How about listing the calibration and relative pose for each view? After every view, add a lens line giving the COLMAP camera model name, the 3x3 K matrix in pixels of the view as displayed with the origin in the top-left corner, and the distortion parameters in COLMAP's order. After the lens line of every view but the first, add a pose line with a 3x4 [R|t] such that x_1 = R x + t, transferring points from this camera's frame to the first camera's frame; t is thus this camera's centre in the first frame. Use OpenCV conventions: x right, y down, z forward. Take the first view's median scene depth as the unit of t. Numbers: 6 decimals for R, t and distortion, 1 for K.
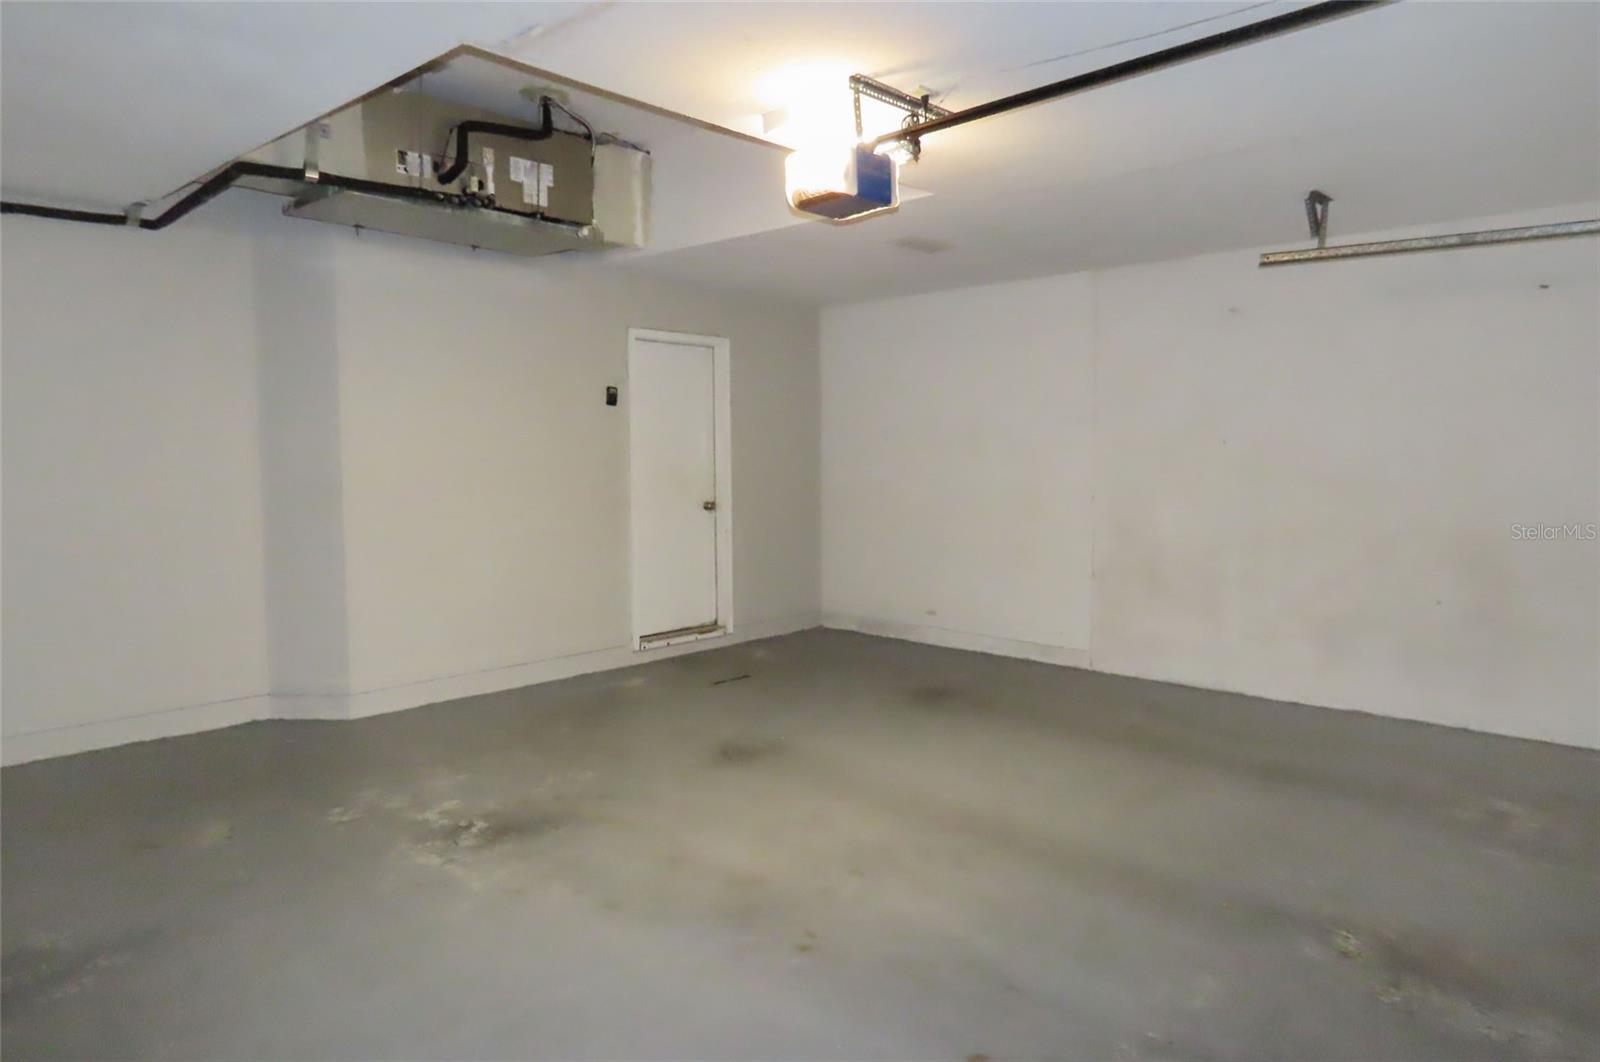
lens RADIAL K [[1024.4, 0, 789.6], [0, 1024.4, 530.4], [0, 0, 1]] dist [-0.003874, 0.001321]
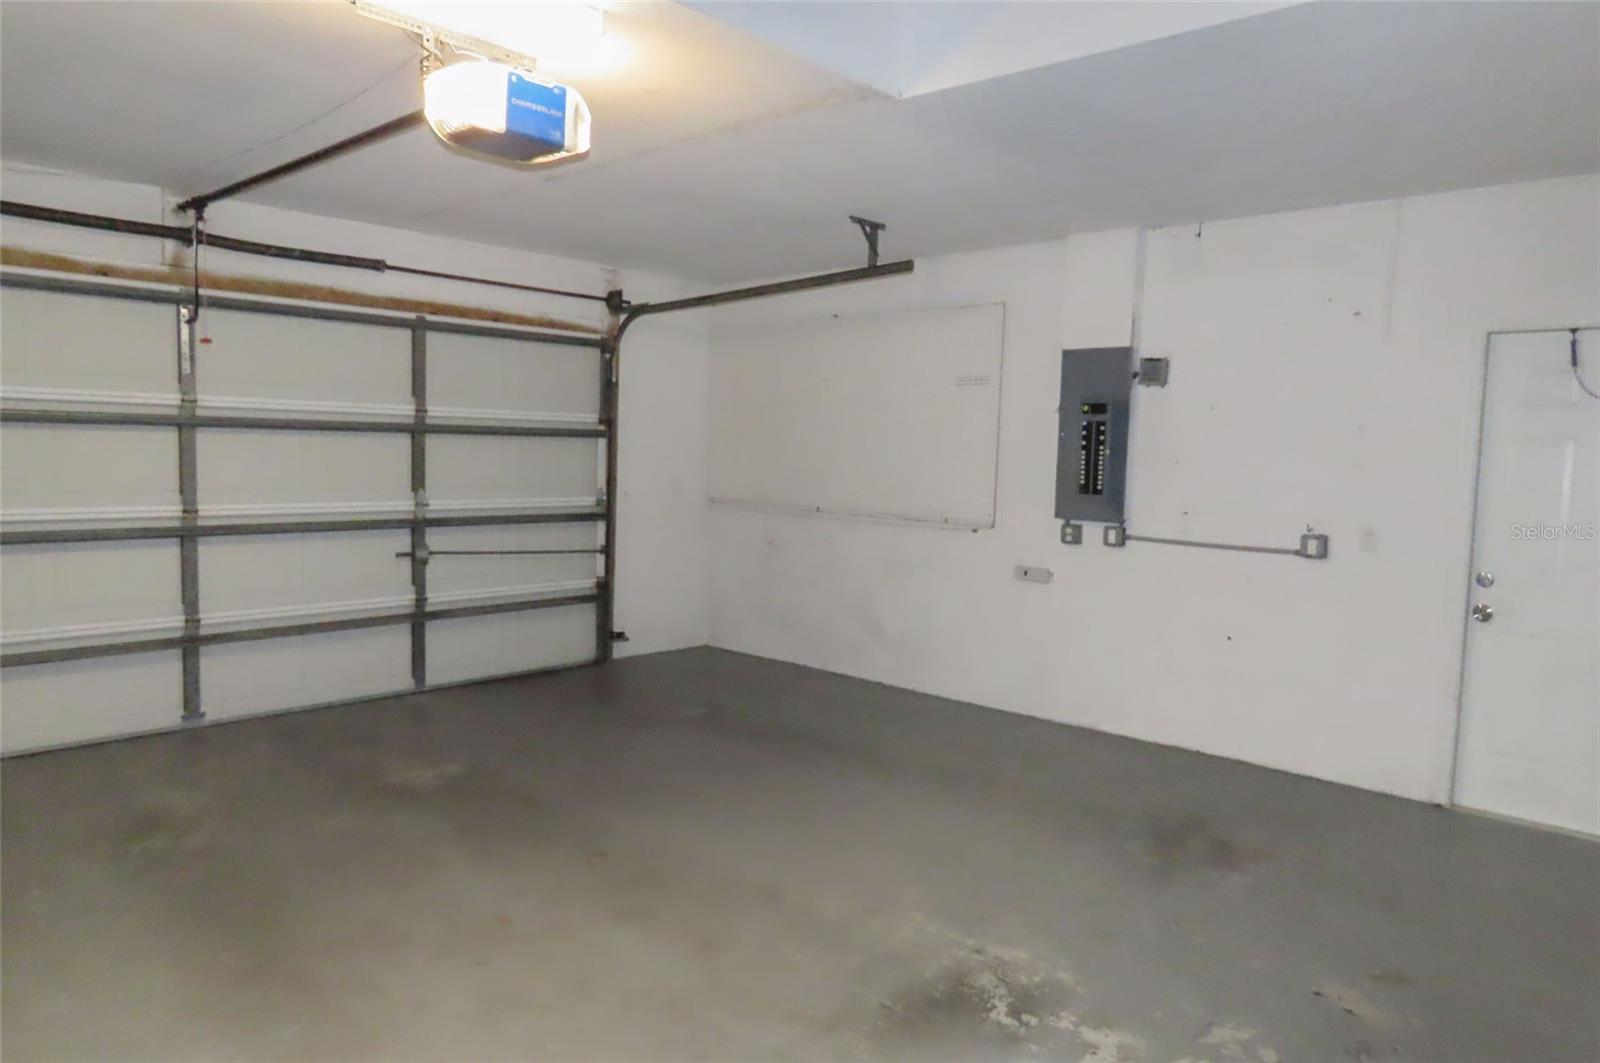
lens RADIAL K [[1024.4, 0, 789.6], [0, 1024.4, 530.9], [0, 0, 1]] dist [-0.003874, 0.001321]
pose [[-0.999636, -0.025830, 0.007823, -0.165726], [-0.024207, 0.986285, 0.163269, -0.142295], [-0.011933, 0.163020, -0.986551, 1.689805]]
